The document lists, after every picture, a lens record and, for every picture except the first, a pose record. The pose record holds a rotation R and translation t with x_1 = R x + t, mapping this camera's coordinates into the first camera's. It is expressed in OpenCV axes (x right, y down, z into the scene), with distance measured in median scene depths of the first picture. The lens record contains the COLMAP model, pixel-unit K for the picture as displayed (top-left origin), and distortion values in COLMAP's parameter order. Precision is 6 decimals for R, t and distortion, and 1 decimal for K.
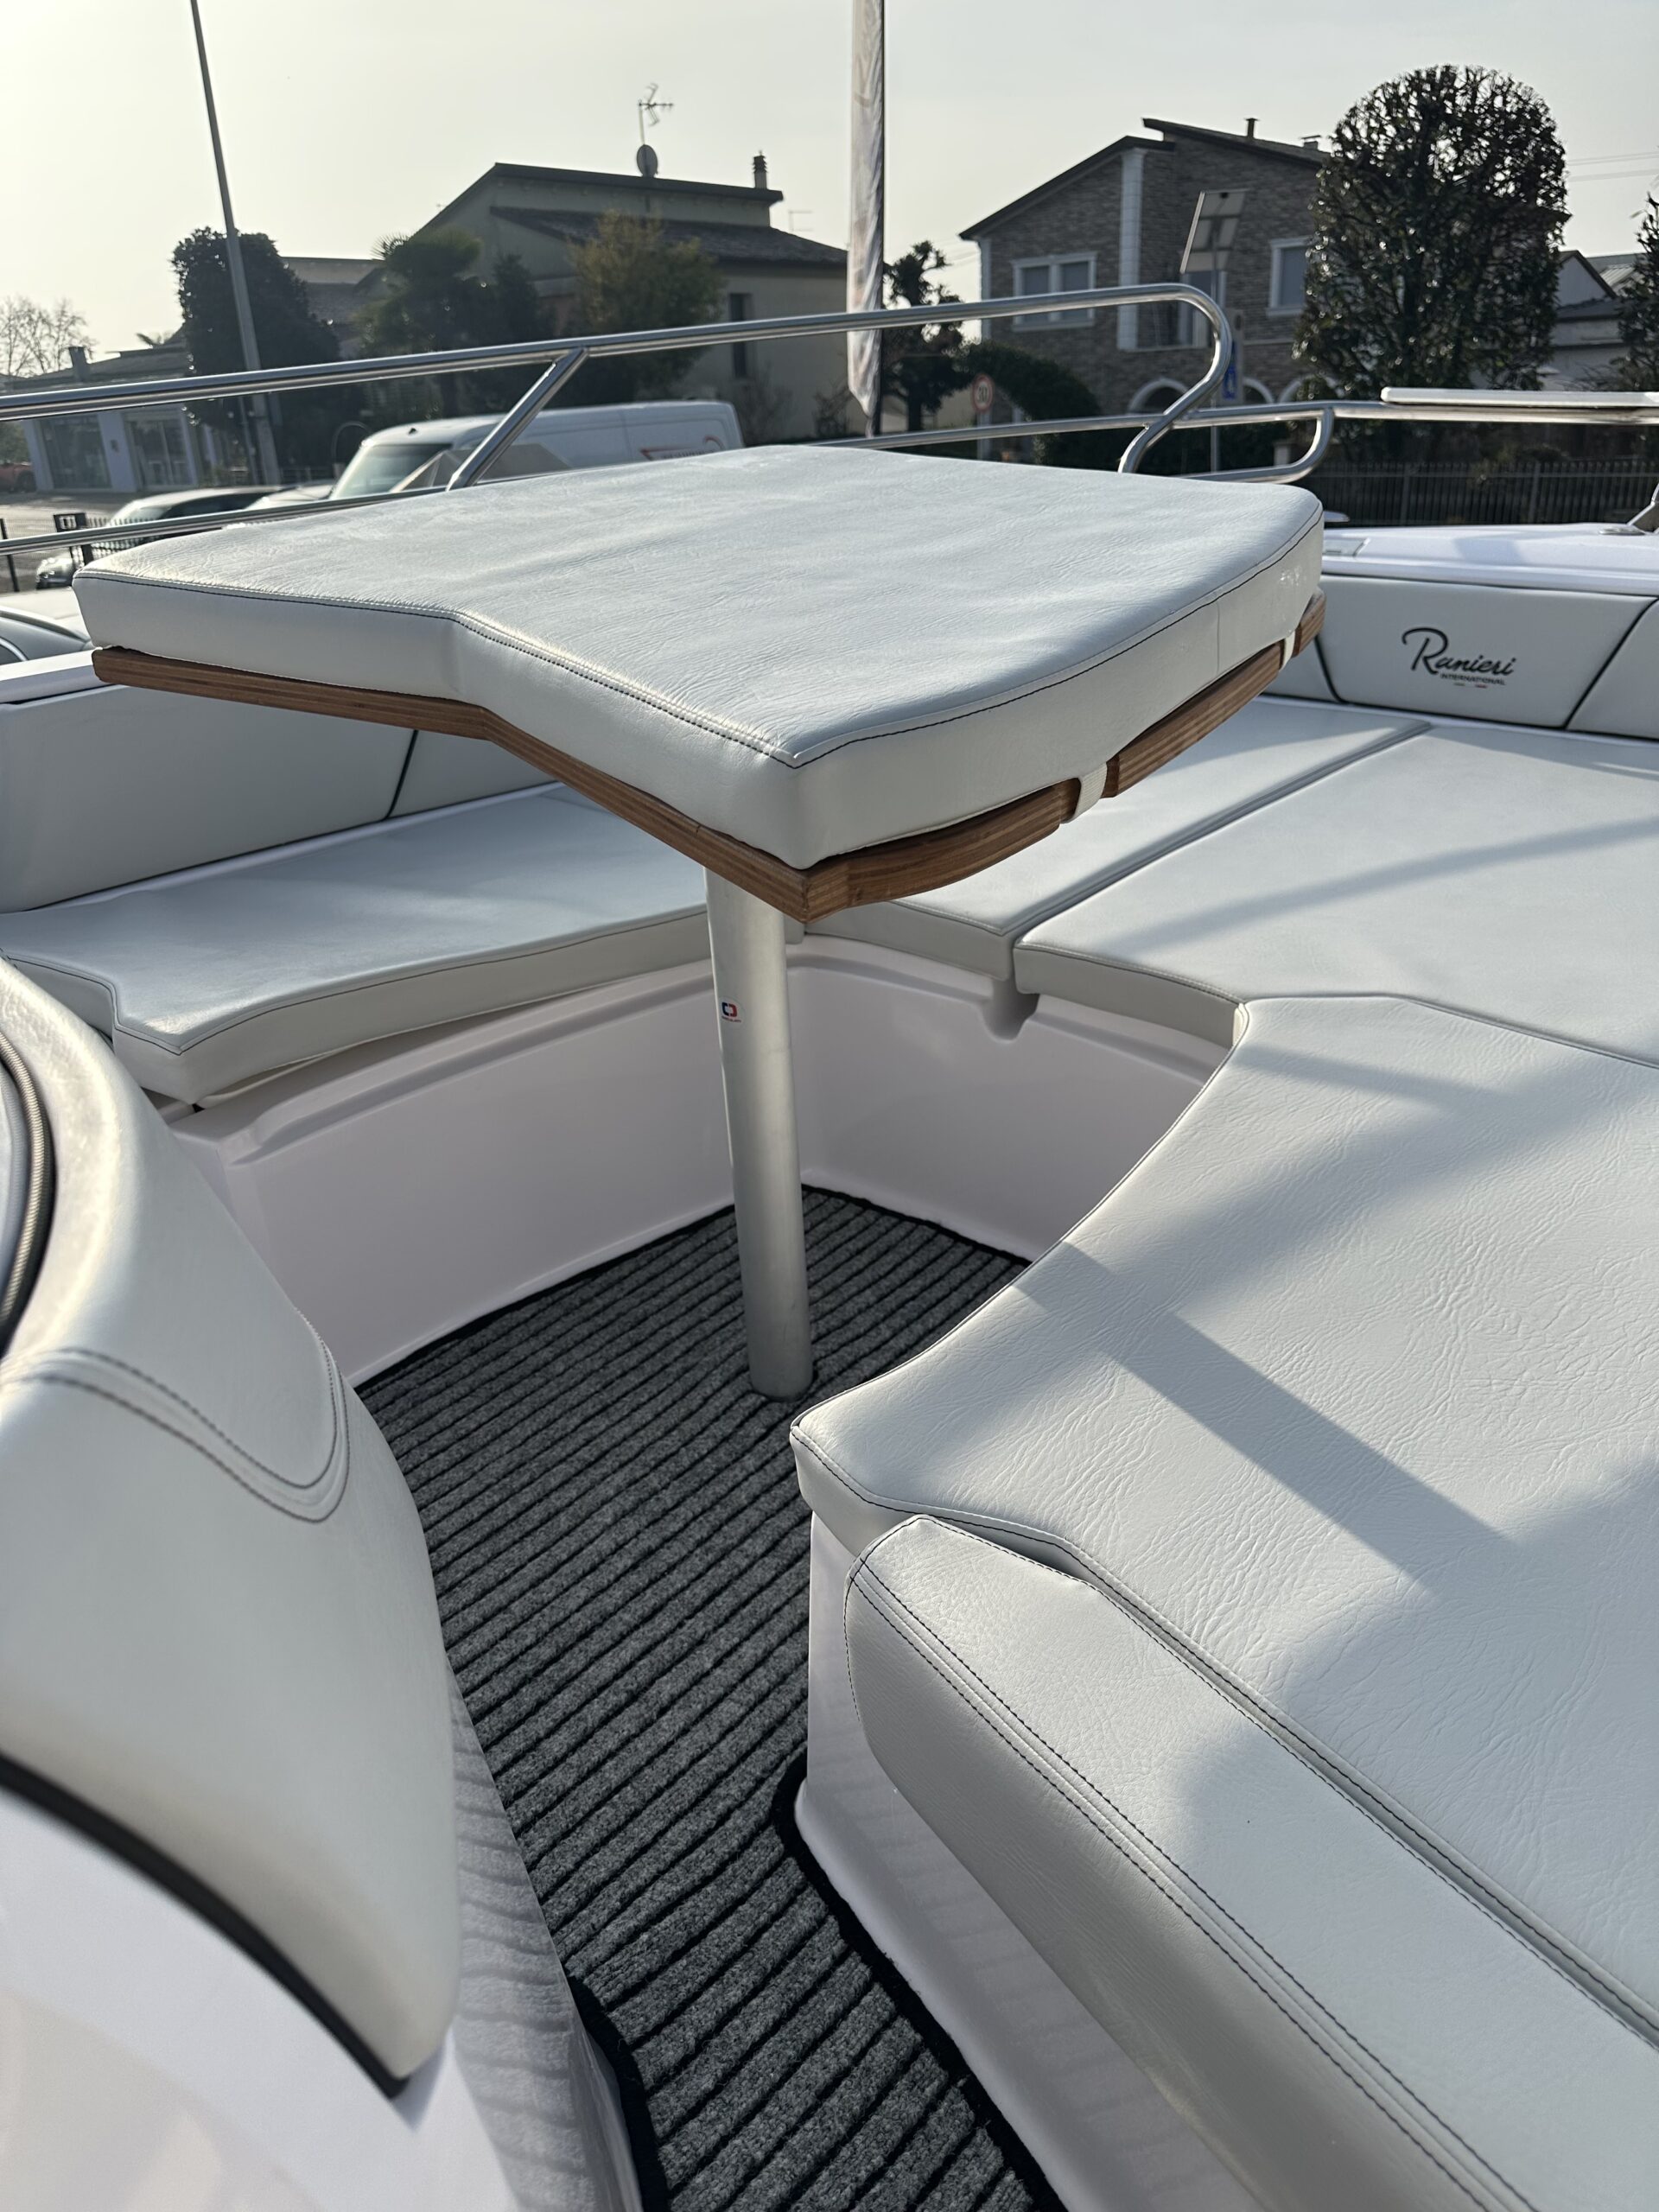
lens RADIAL K [[1573.5, 0, 829.5], [0, 1573.5, 1106.0], [0, 0, 1]] dist [0.045977, -0.045238]
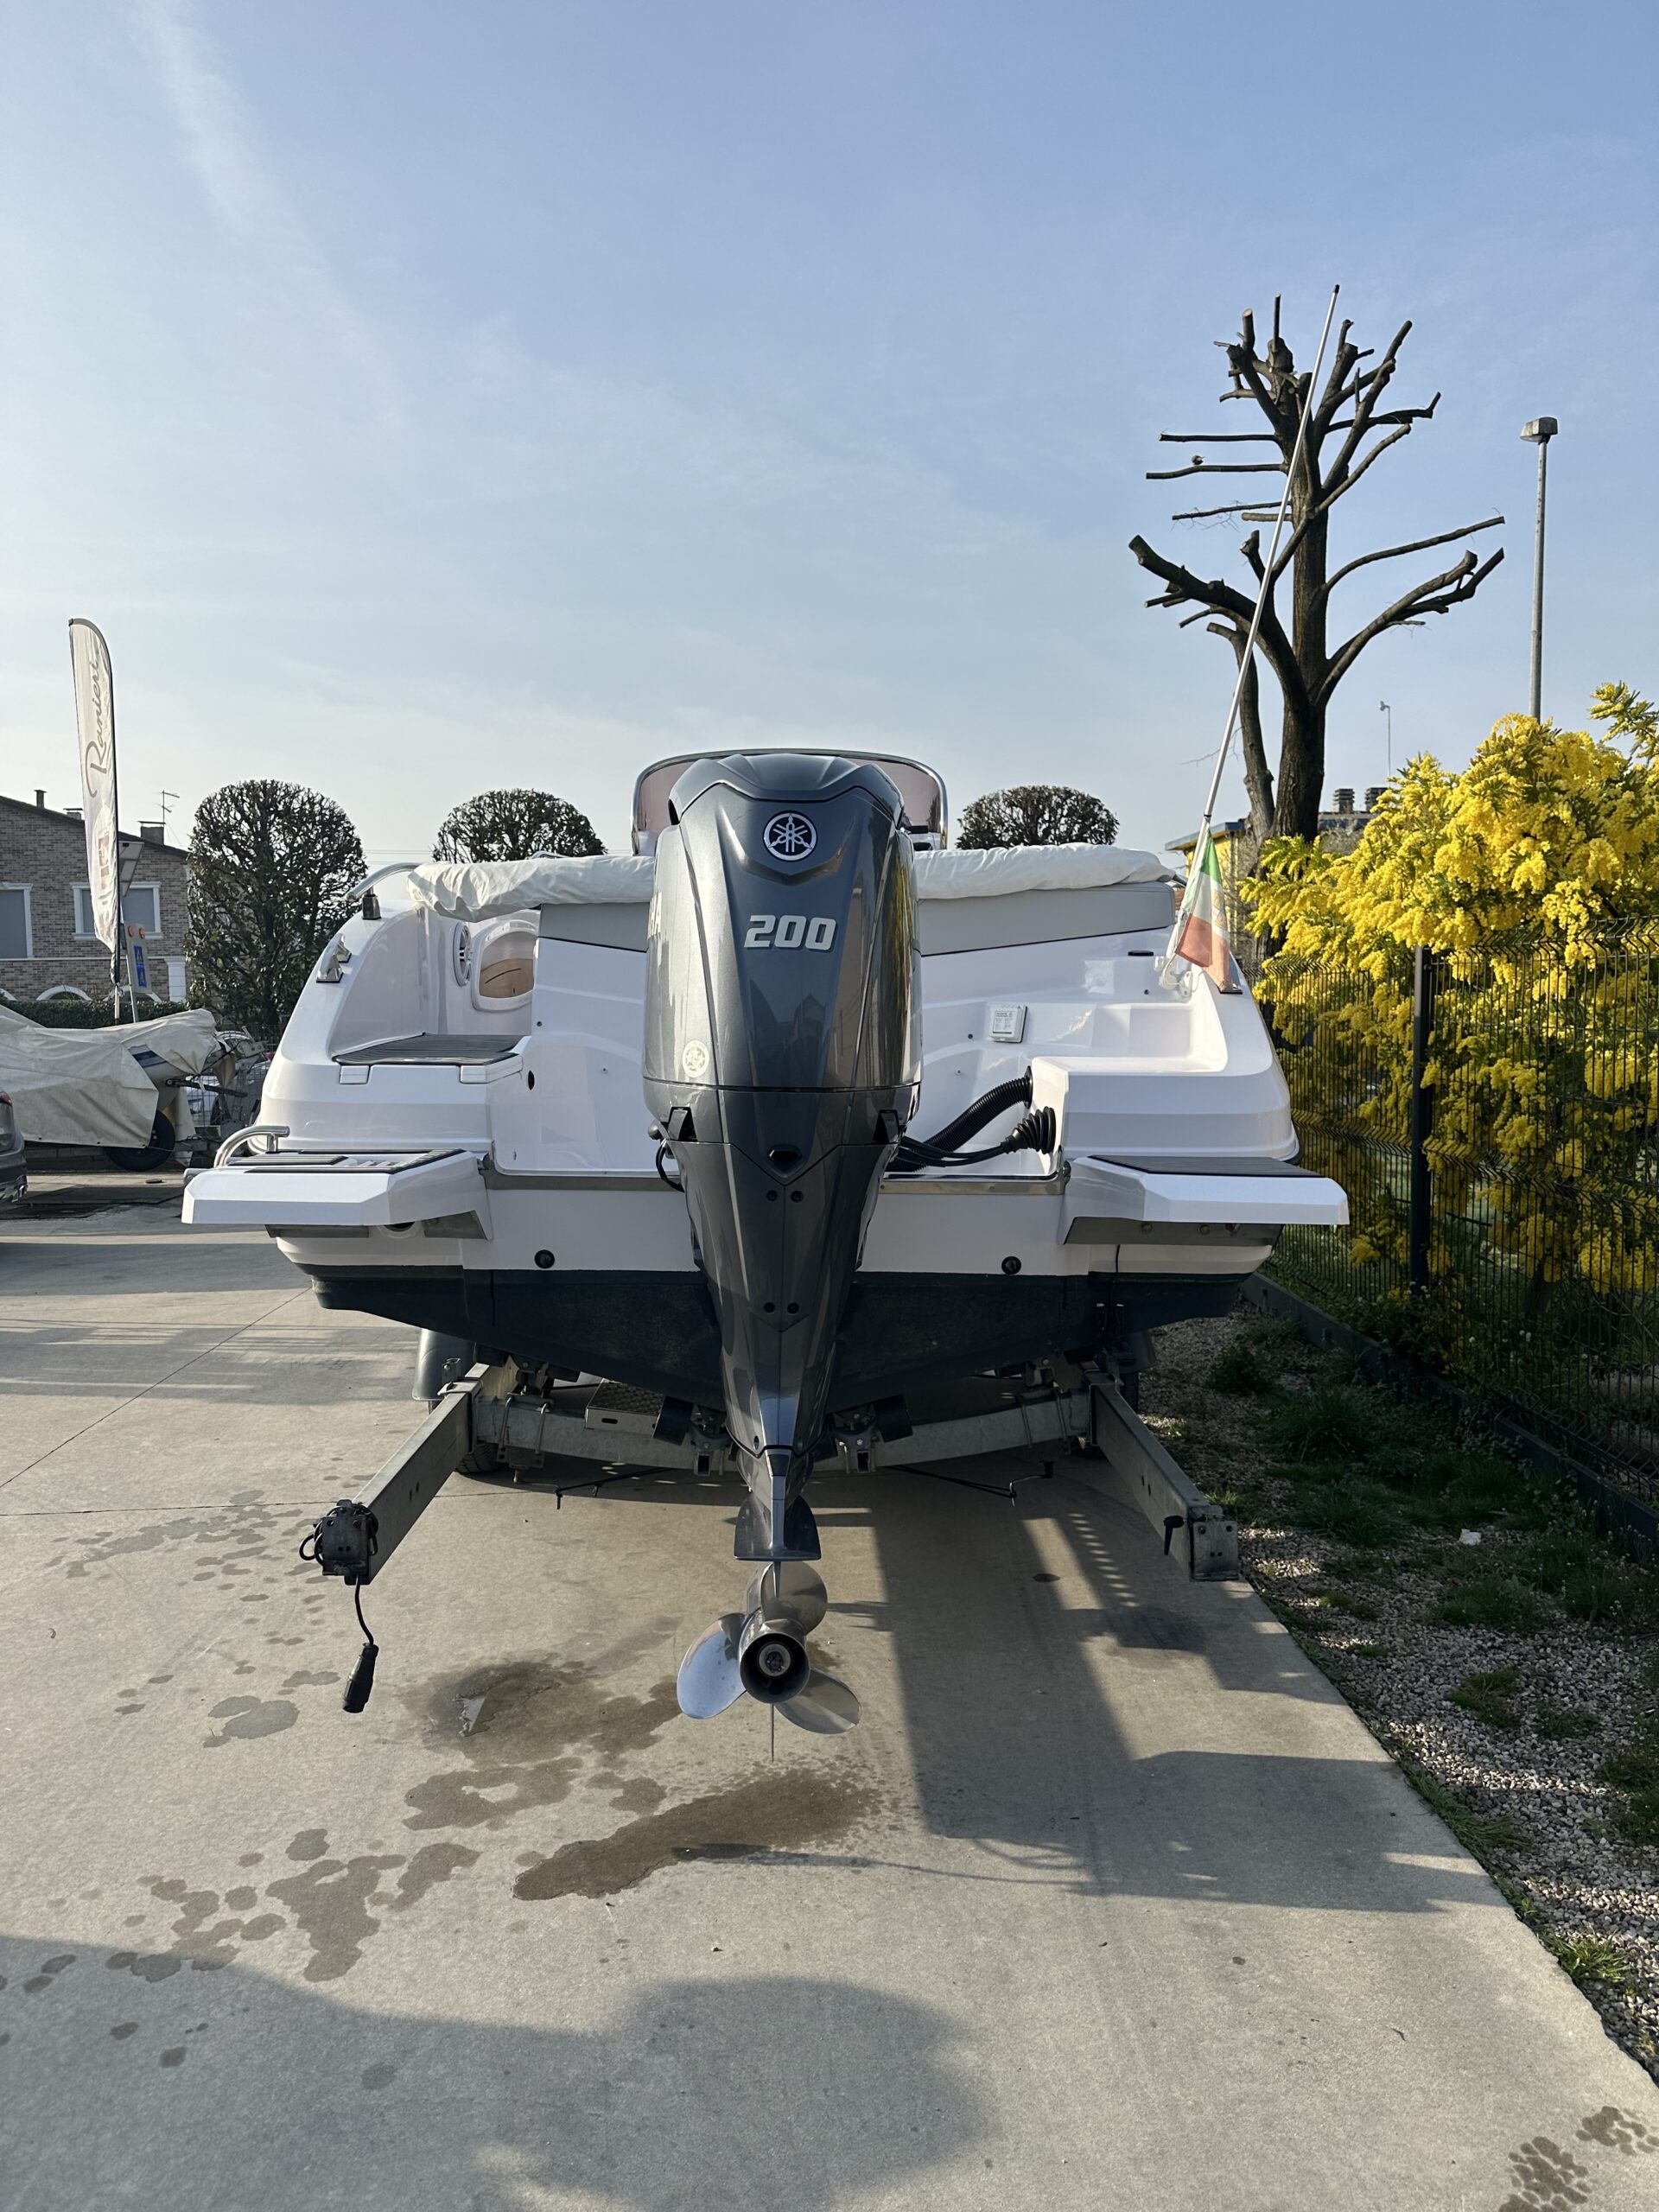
lens RADIAL K [[1573.5, 0, 829.5], [0, 1573.5, 1106.0], [0, 0, 1]] dist [0.045977, -0.045238]
pose [[0.722799, -0.012292, 0.690949, -0.170482], [0.264712, 0.928505, -0.260396, 0.085715], [-0.638348, 0.371117, 0.674376, -0.121135]]
